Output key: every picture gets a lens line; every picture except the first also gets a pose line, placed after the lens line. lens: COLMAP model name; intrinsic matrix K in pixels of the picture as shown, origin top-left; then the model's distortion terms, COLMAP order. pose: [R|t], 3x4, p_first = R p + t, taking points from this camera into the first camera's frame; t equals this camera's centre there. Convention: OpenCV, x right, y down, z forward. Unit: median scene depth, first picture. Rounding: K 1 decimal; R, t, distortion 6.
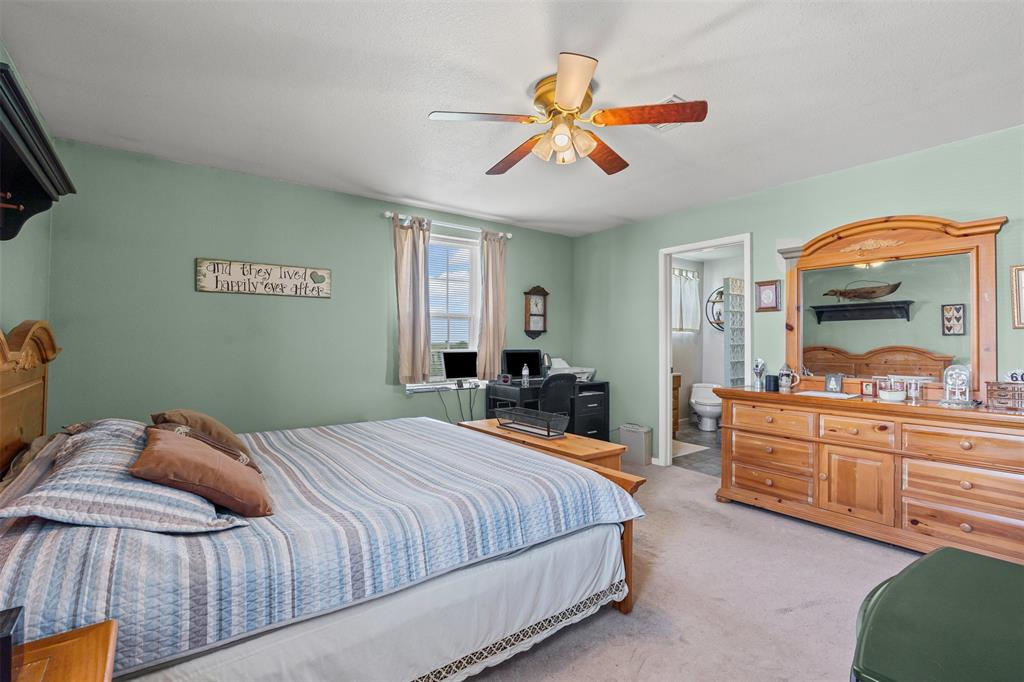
lens RADIAL K [[469.0, 0, 508.7], [0, 469.0, 335.9], [0, 0, 1]] dist [-0.003849, 0.000449]
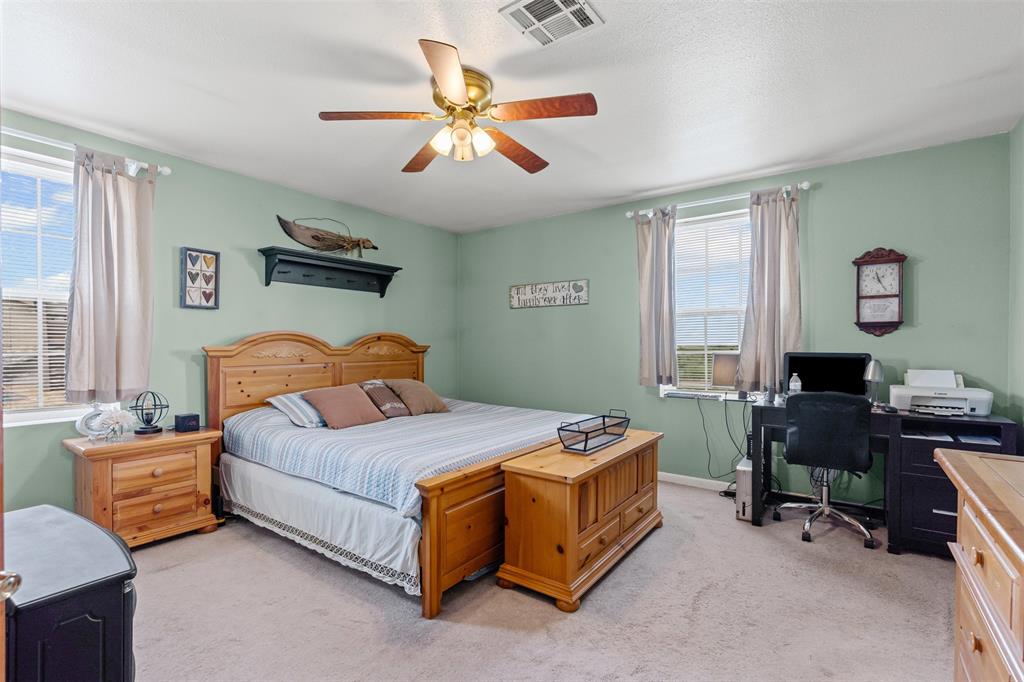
lens RADIAL K [[469.0, 0, 508.3], [0, 469.0, 347.1], [0, 0, 1]] dist [-0.003849, 0.000449]
pose [[0.287399, 0.005283, -0.957796, 0.693411], [0.014207, 0.999851, 0.009778, 0.011792], [0.957706, -0.016418, 0.287281, 0.502196]]
